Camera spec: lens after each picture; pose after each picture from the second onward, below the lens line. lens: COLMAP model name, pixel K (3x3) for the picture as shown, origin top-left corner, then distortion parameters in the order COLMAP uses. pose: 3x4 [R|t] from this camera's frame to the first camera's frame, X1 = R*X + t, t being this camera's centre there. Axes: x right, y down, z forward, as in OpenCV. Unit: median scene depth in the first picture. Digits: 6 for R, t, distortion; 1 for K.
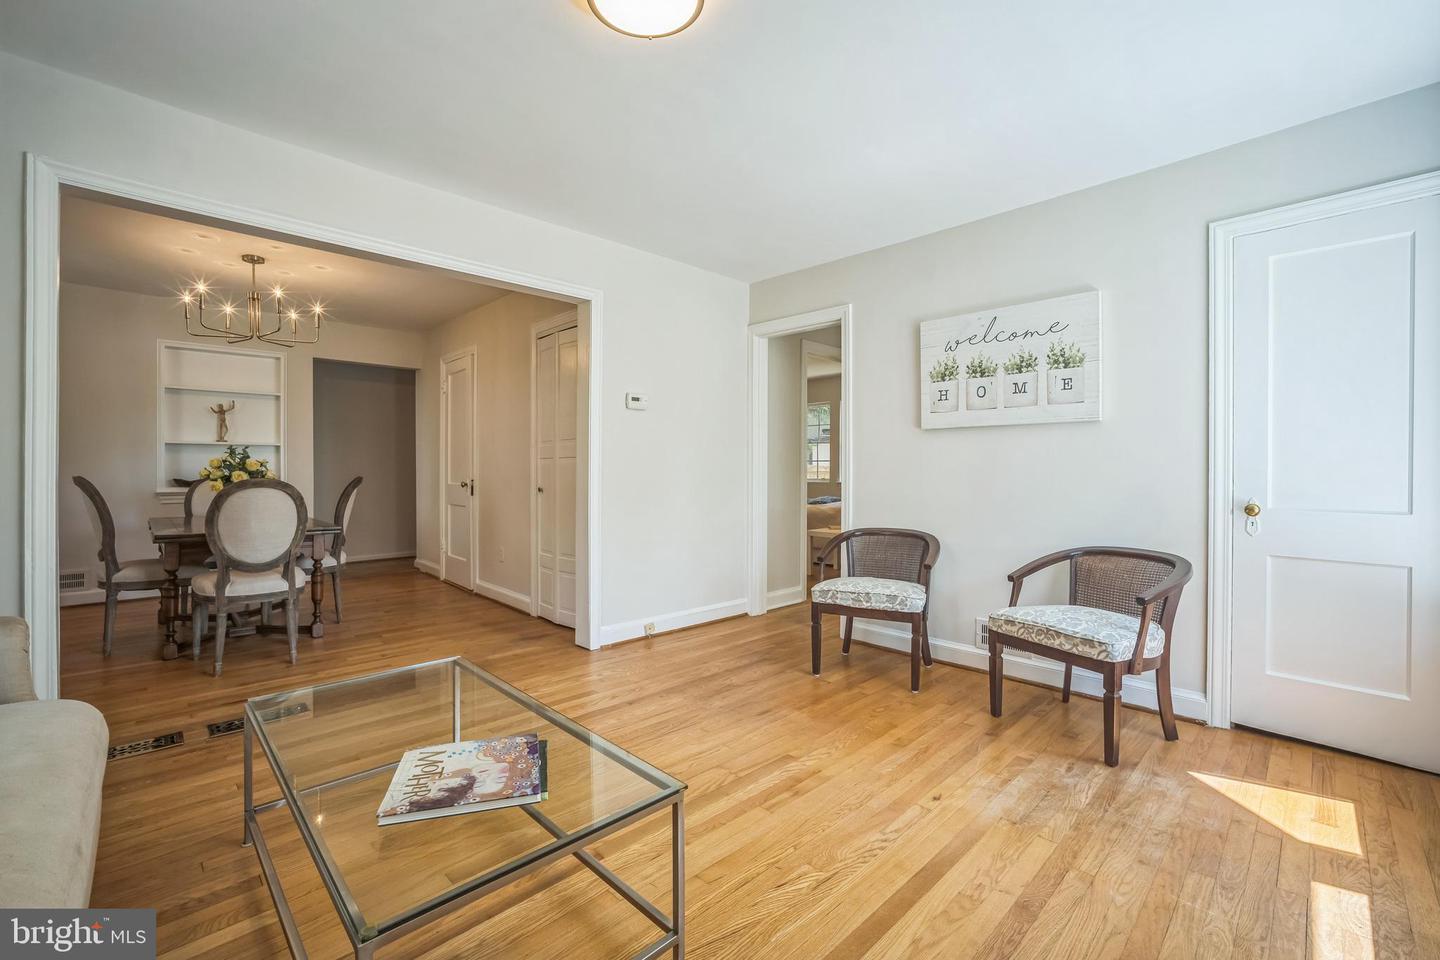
lens RADIAL K [[613.3, 0, 722.2], [0, 613.3, 470.6], [0, 0, 1]] dist [-0.027530, 0.010533]
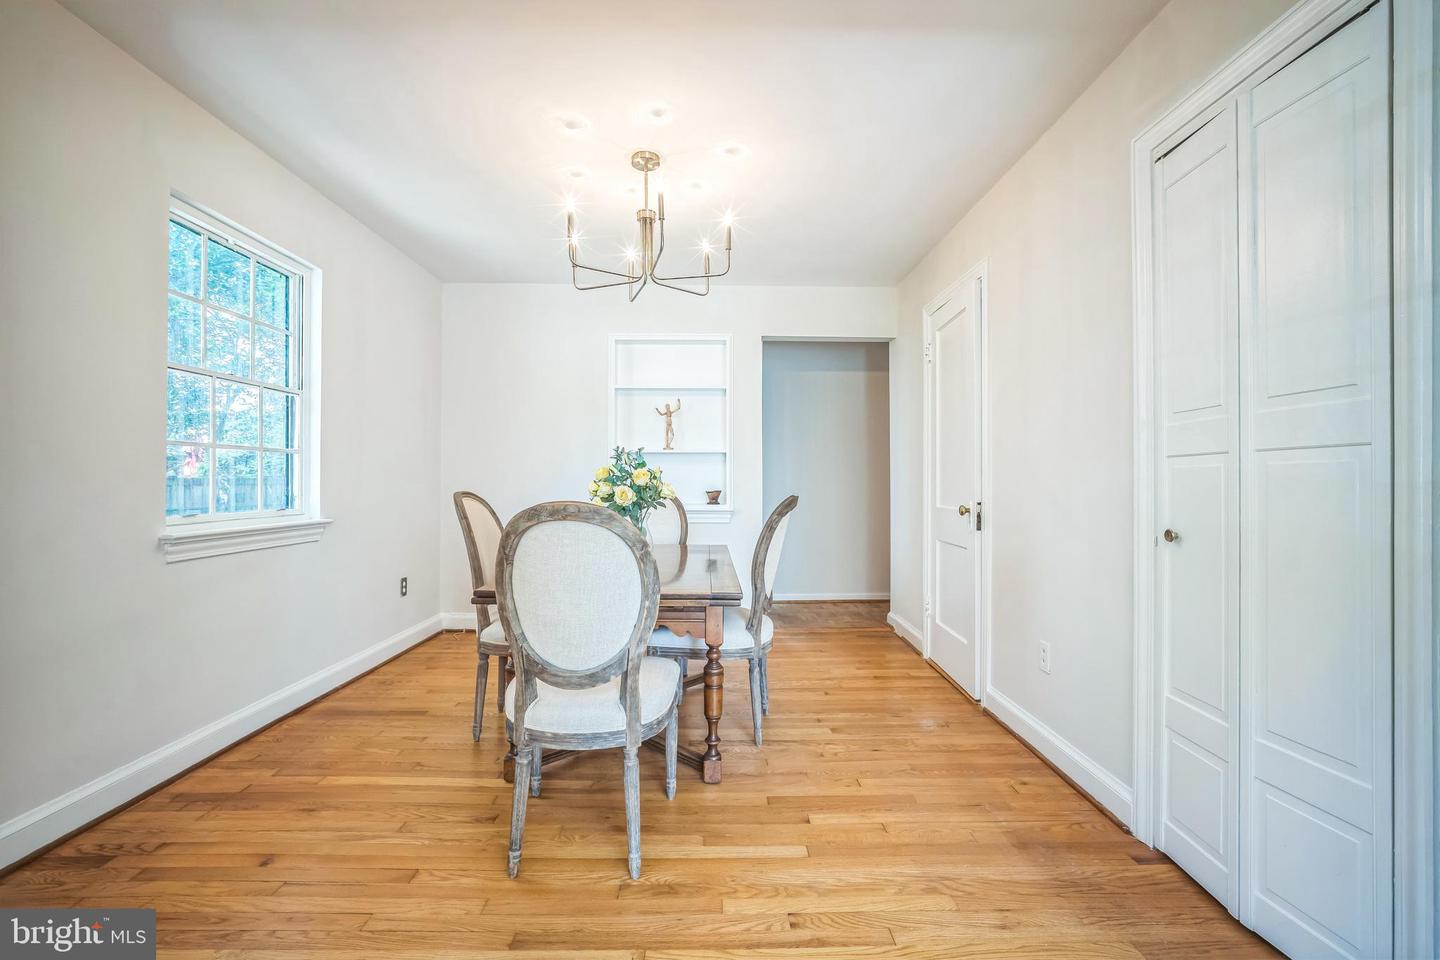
lens RADIAL K [[613.3, 0, 717.0], [0, 613.3, 479.4], [0, 0, 1]] dist [-0.027530, 0.010533]
pose [[0.727516, -0.003208, -0.686083, -0.208969], [-0.001632, 0.999978, -0.006408, -0.001604], [0.686088, 0.005782, 0.727495, 0.446764]]
